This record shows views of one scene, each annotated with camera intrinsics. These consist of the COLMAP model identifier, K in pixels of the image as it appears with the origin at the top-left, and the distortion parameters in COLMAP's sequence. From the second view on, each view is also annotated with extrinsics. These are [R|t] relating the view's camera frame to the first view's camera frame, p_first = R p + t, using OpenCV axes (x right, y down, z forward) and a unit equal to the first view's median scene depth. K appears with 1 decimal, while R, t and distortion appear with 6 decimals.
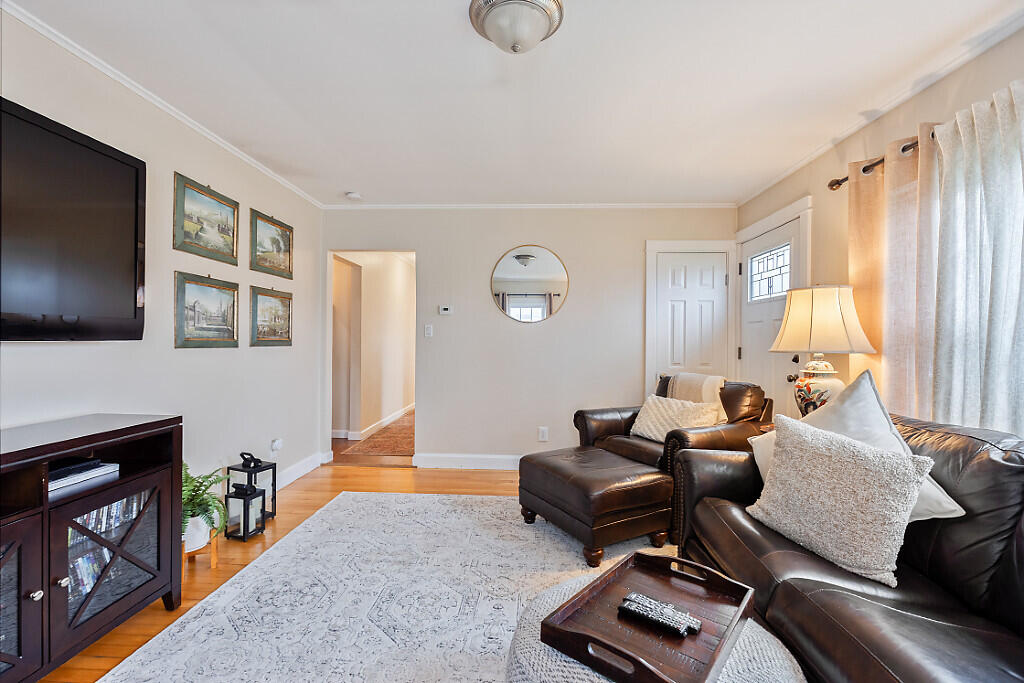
lens RADIAL K [[454.7, 0, 512.0], [0, 454.7, 341.5], [0, 0, 1]] dist [-0.001979, -0.000399]
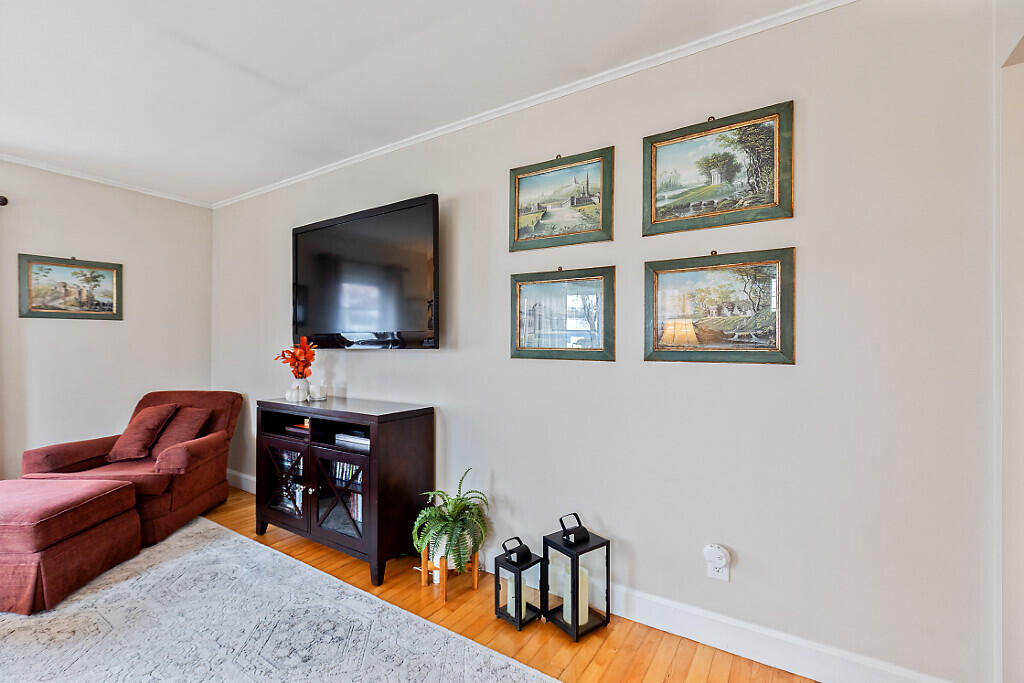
lens RADIAL K [[454.7, 0, 512.0], [0, 454.7, 341.5], [0, 0, 1]] dist [-0.001979, -0.000399]
pose [[-0.508307, -0.013323, -0.861073, 0.052549], [-0.007878, 0.999910, -0.010821, -0.008120], [0.861140, 0.001283, -0.508367, 1.290821]]
